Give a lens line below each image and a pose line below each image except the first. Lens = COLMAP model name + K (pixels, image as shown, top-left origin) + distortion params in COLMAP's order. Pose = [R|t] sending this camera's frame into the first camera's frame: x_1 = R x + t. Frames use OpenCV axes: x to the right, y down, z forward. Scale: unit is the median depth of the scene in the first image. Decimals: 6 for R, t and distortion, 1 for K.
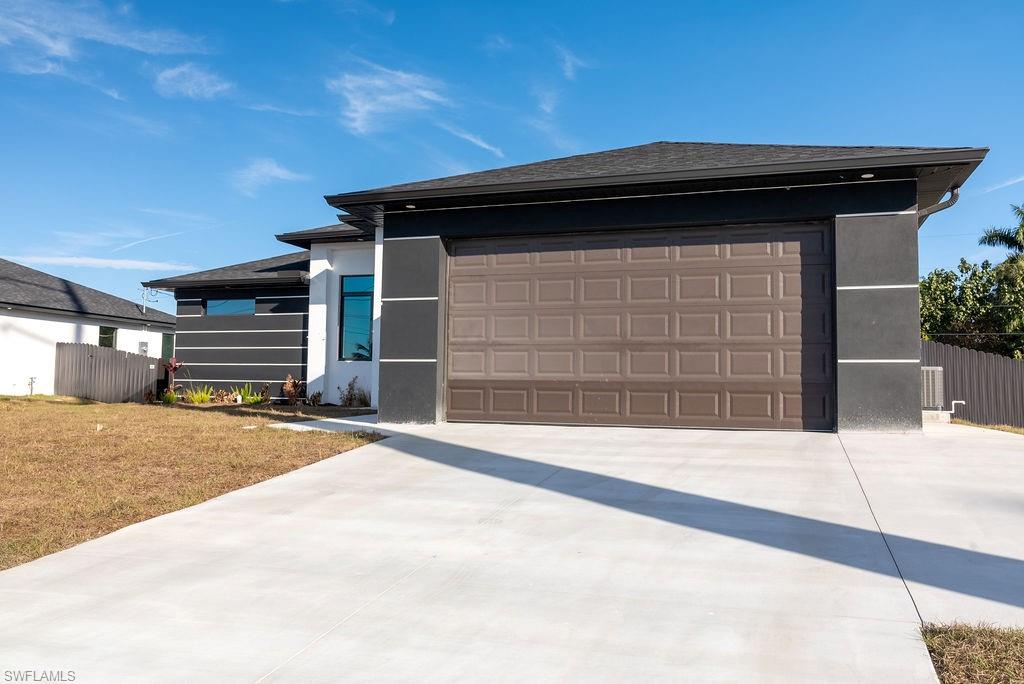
lens RADIAL K [[804.3, 0, 512.0], [0, 804.3, 342.0], [0, 0, 1]] dist [-0.000960, -0.001630]
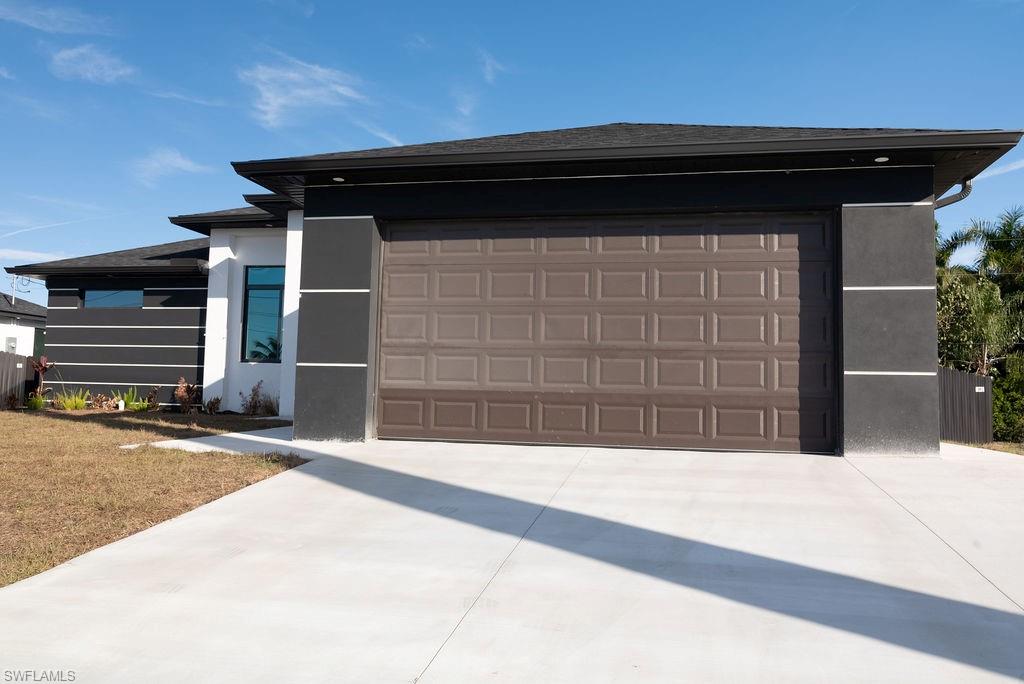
lens RADIAL K [[804.3, 0, 512.0], [0, 804.3, 342.0], [0, 0, 1]] dist [-0.000960, -0.001630]
pose [[0.992864, 0.016389, 0.118117, -0.044910], [-0.016006, 0.999863, -0.004197, -0.000046], [-0.118169, 0.002276, 0.992991, 0.160951]]
